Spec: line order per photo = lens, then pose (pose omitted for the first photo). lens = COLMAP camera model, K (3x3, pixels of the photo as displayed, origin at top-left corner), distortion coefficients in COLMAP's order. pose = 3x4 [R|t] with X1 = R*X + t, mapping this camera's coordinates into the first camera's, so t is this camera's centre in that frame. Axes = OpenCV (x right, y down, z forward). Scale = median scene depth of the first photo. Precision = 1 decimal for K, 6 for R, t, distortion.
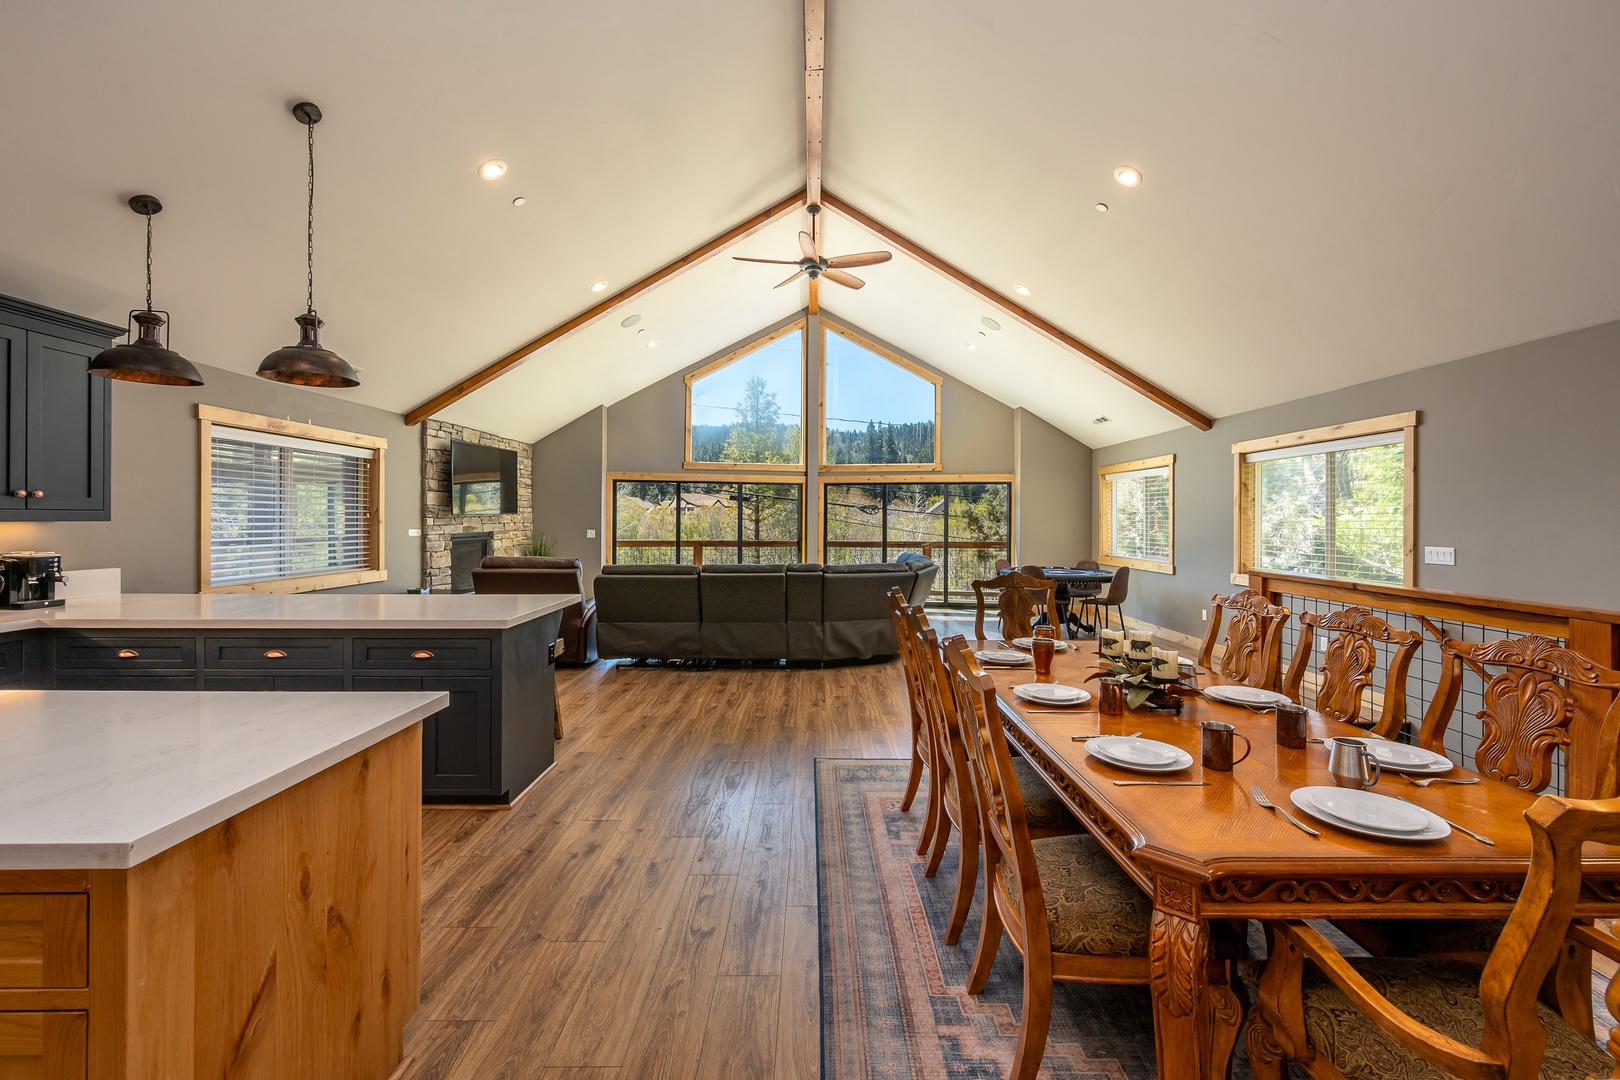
lens RADIAL K [[669.1, 0, 812.0], [0, 669.1, 524.9], [0, 0, 1]] dist [-0.004971, -0.000145]
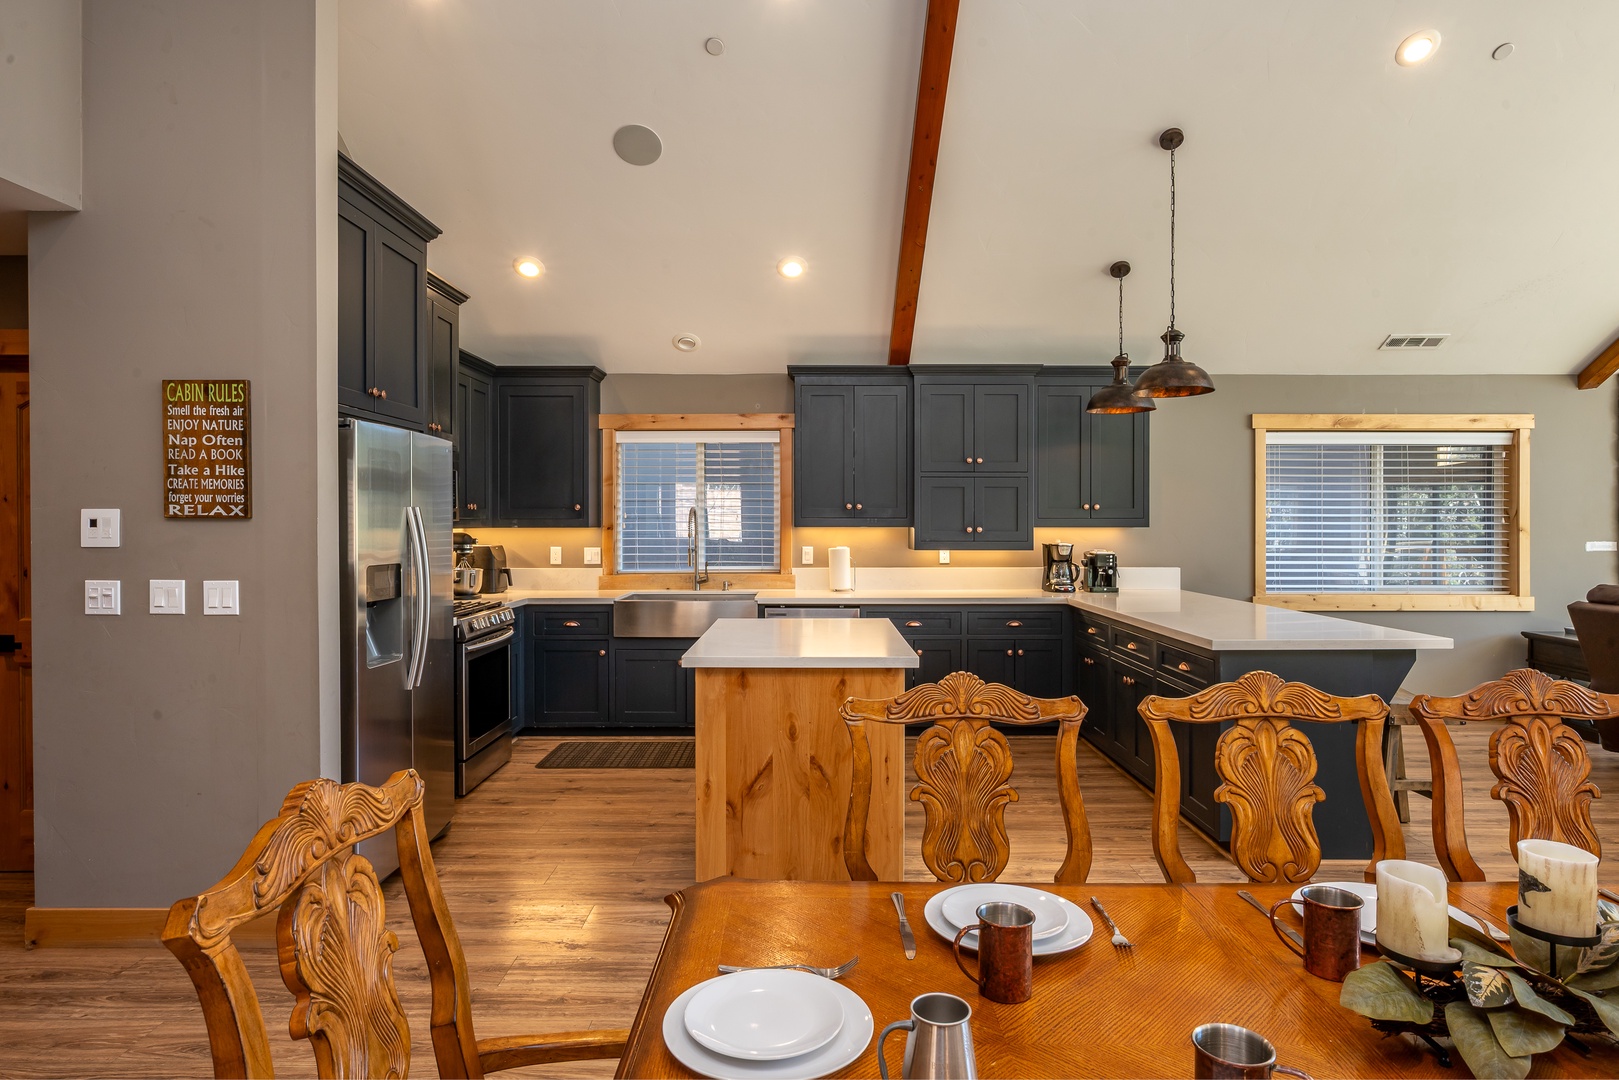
lens RADIAL K [[922.3, 0, 810.0], [0, 922.3, 530.0], [0, 0, 1]] dist [0.003409, 0.000981]
pose [[0.000432, 0.007212, -0.999974, 0.506233], [-0.009328, 0.999931, 0.007208, -0.005639], [0.999956, 0.009324, 0.000500, 0.308796]]
